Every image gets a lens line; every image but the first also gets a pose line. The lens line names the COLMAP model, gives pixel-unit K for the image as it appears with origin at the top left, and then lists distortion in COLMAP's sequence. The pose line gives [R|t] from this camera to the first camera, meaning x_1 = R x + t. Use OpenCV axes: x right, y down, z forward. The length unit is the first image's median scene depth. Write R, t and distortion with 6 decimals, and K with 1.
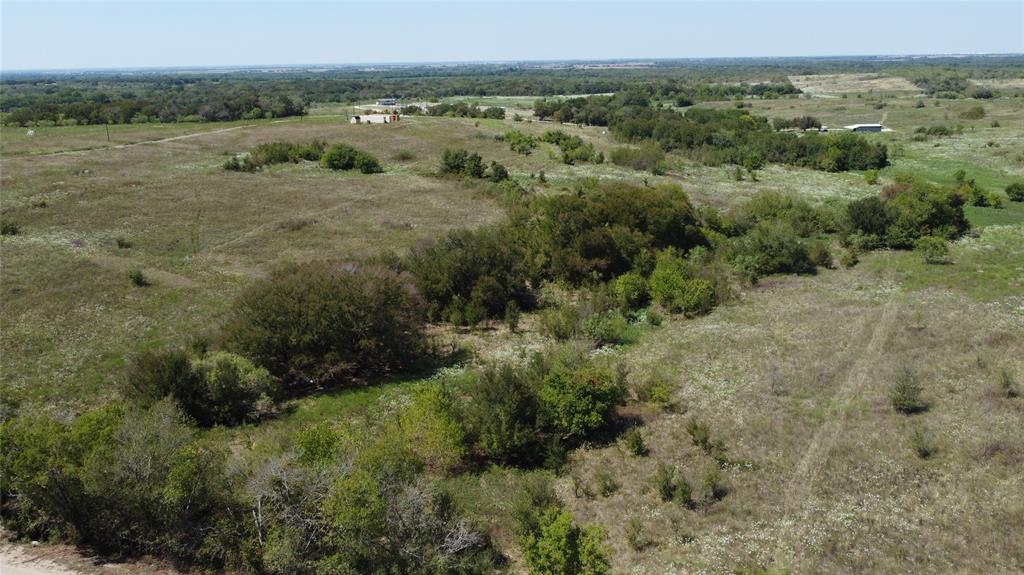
lens RADIAL K [[733.6, 0, 509.8], [0, 733.6, 287.2], [0, 0, 1]] dist [0.003278, -0.002488]
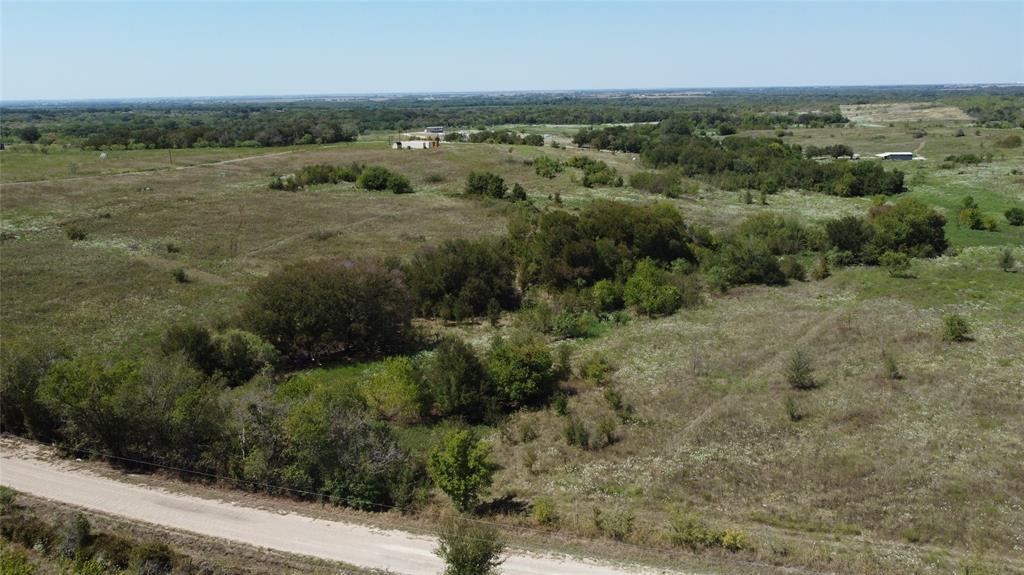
lens RADIAL K [[733.6, 0, 513.1], [0, 733.6, 287.2], [0, 0, 1]] dist [0.003278, -0.002488]
pose [[0.997513, 0.018010, -0.068138, 0.072050], [-0.020509, 0.999135, -0.036164, 0.026646], [0.067428, 0.037471, 0.997020, -0.090284]]
